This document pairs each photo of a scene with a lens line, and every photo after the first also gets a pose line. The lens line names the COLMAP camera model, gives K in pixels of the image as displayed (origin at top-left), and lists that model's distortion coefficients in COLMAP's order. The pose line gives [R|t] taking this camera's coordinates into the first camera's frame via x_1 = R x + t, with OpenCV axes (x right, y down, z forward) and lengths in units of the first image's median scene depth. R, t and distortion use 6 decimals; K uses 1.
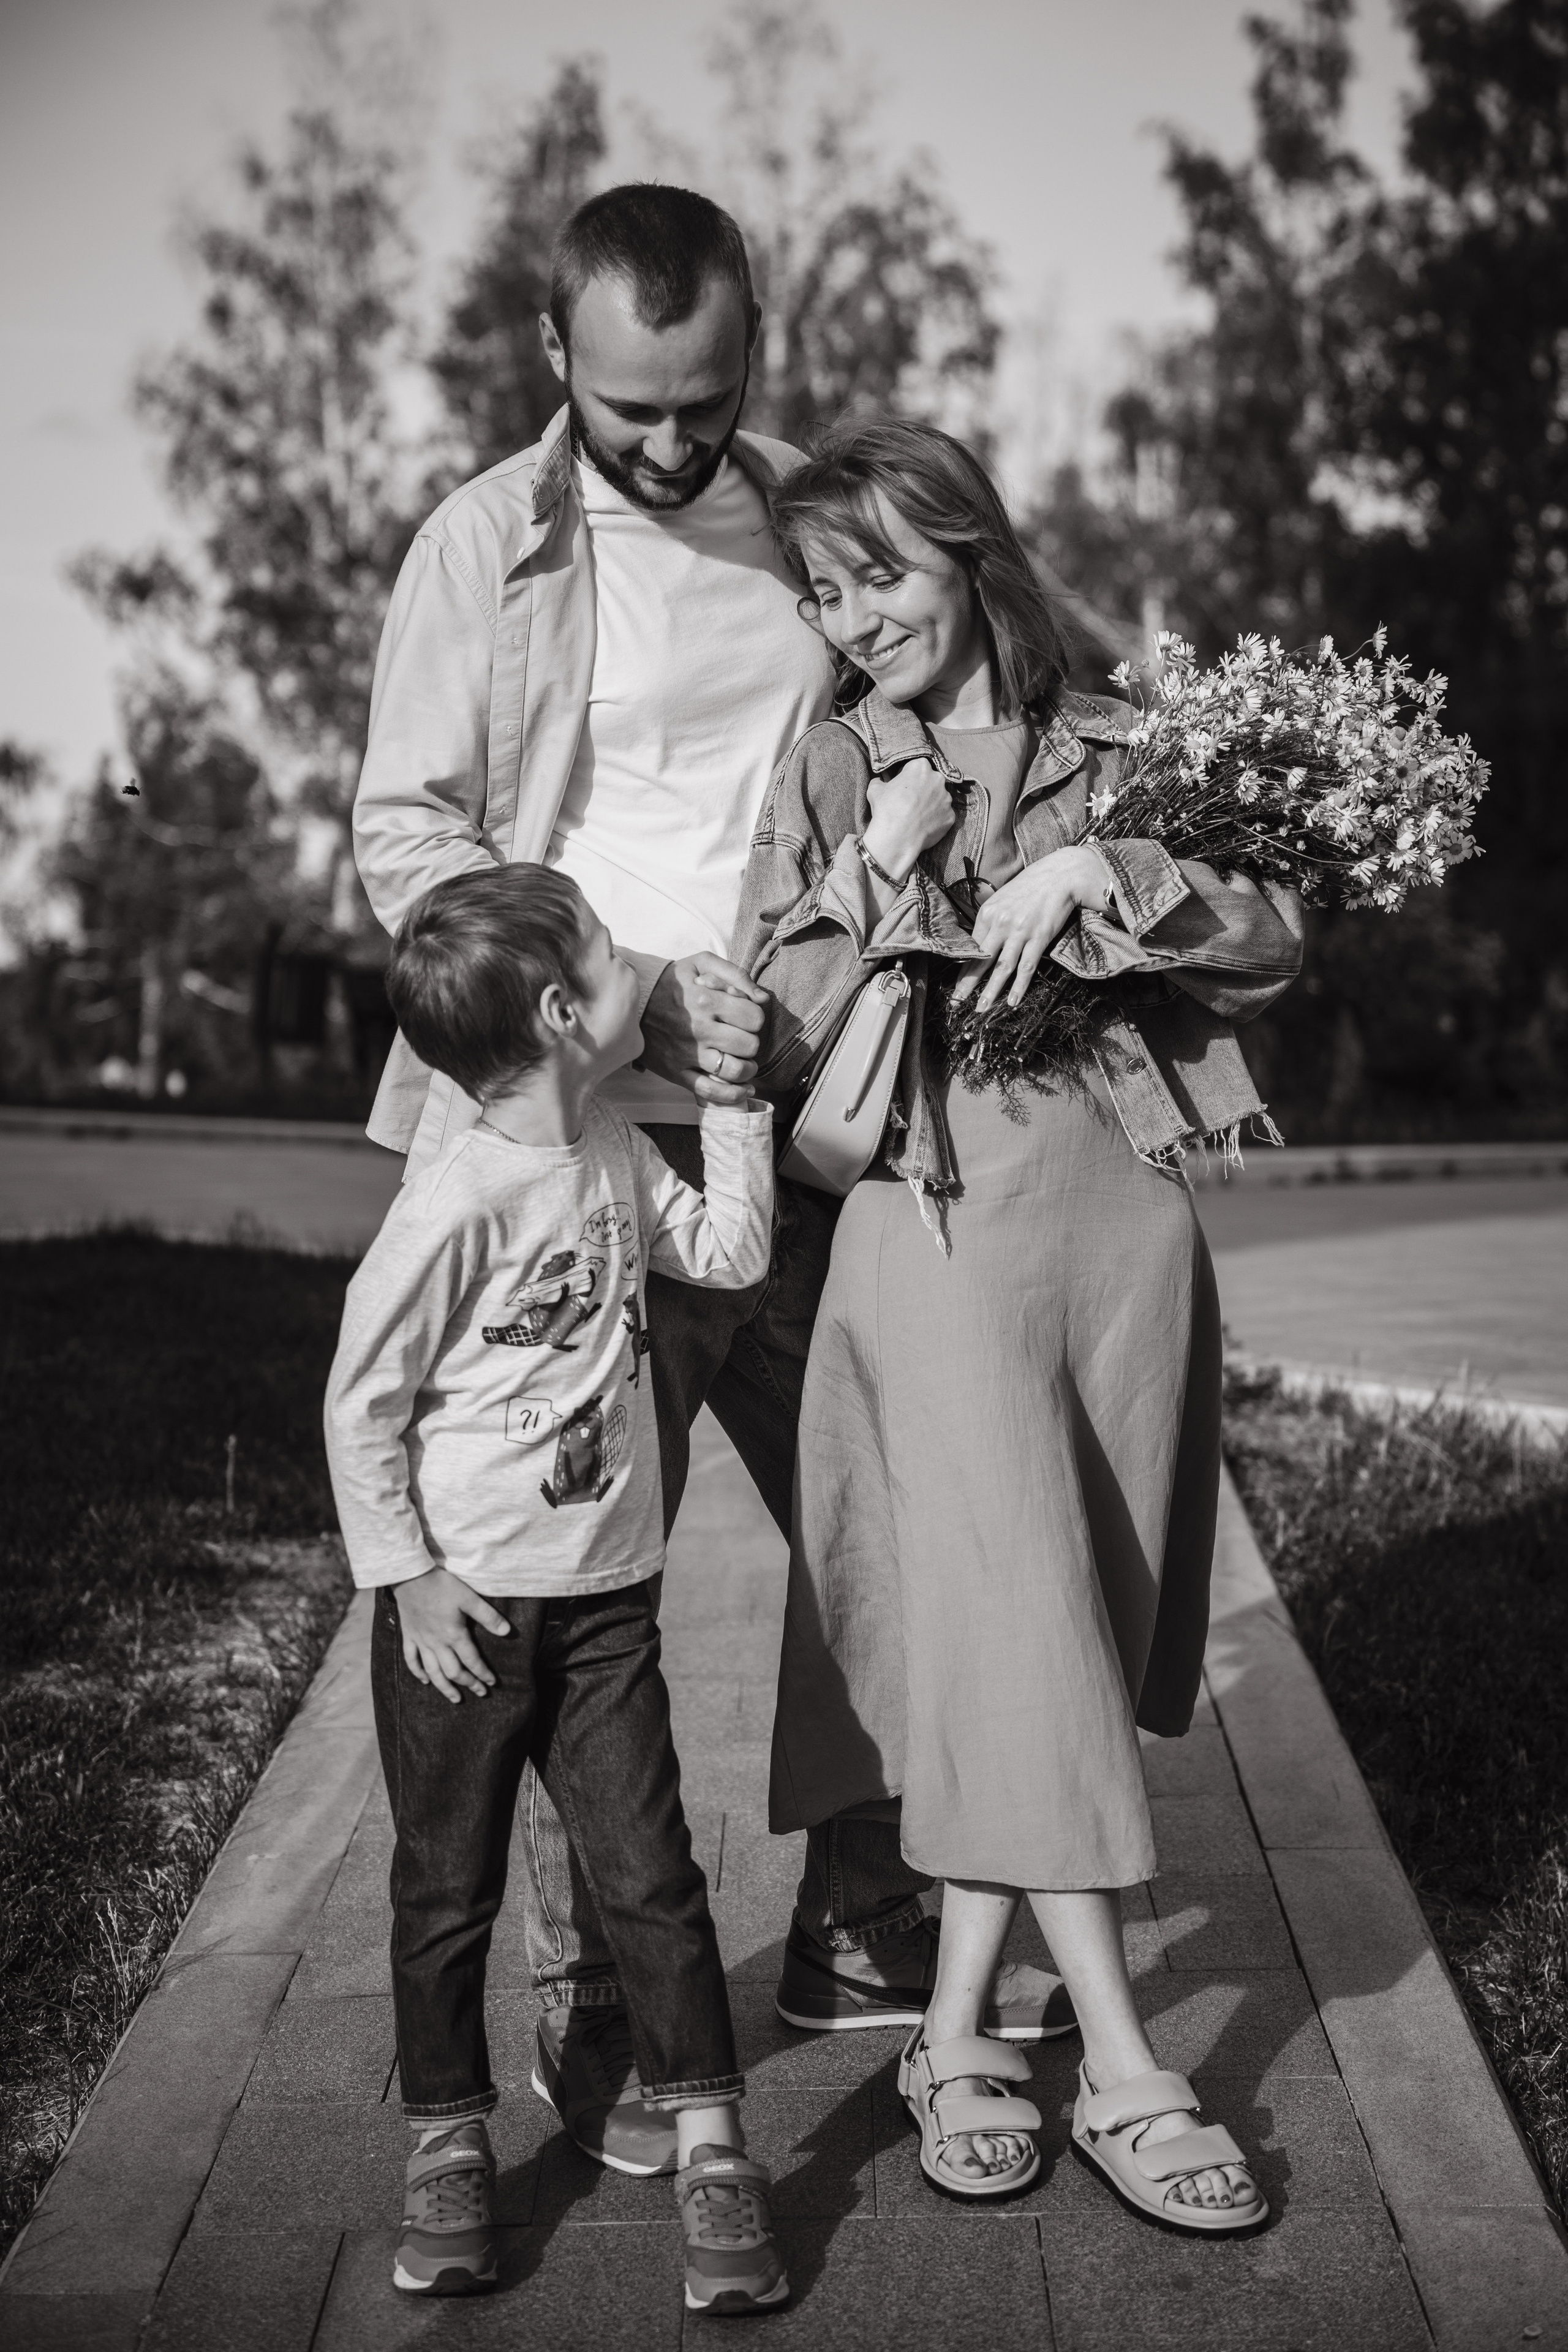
lens RADIAL K [[4901.2, 0, 783.4], [0, 4901.2, 1178.8], [0, 0, 1]] dist [0.200531, -0.178991]
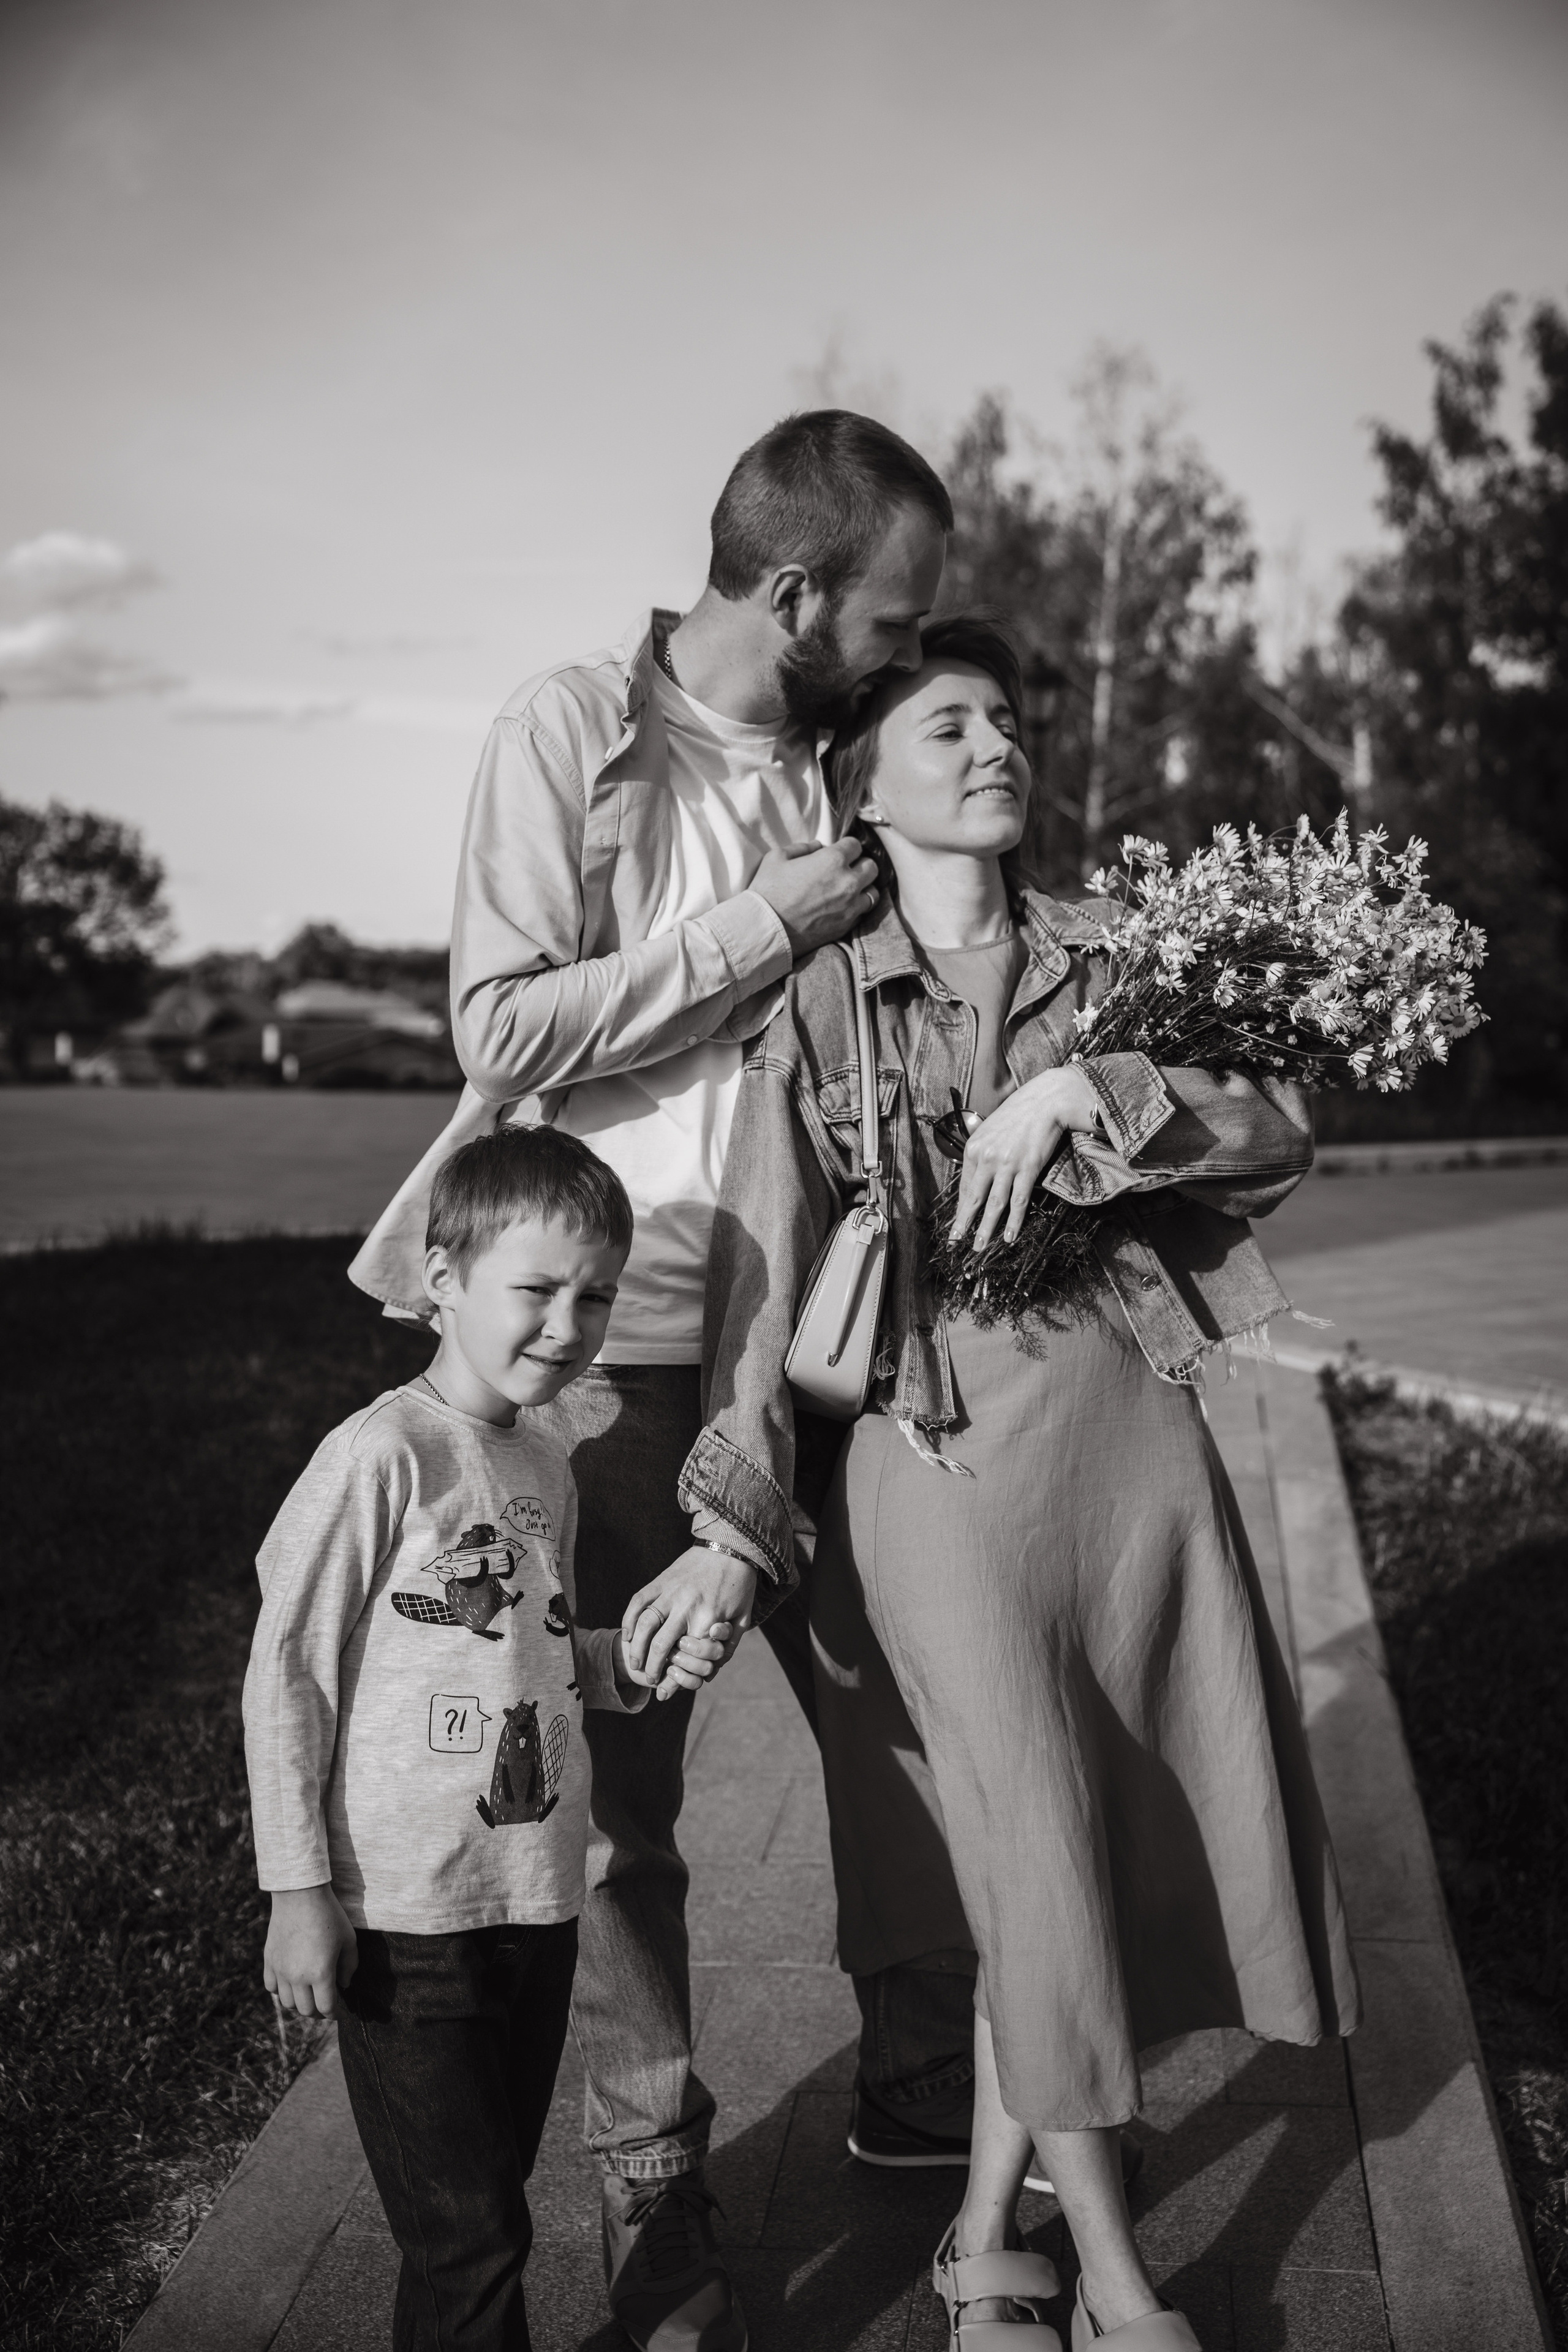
lens RADIAL K [[3159.6, 0, 783.9], [0, 3159.6, 1170.7], [0, 0, 1]] dist [0.017997, 0.062502]
pose [[0.994002, -0.007704, -0.109089, 0.037141], [0.009681, 0.999798, 0.017612, -0.030893], [0.108931, -0.018562, 0.993876, 0.202150]]
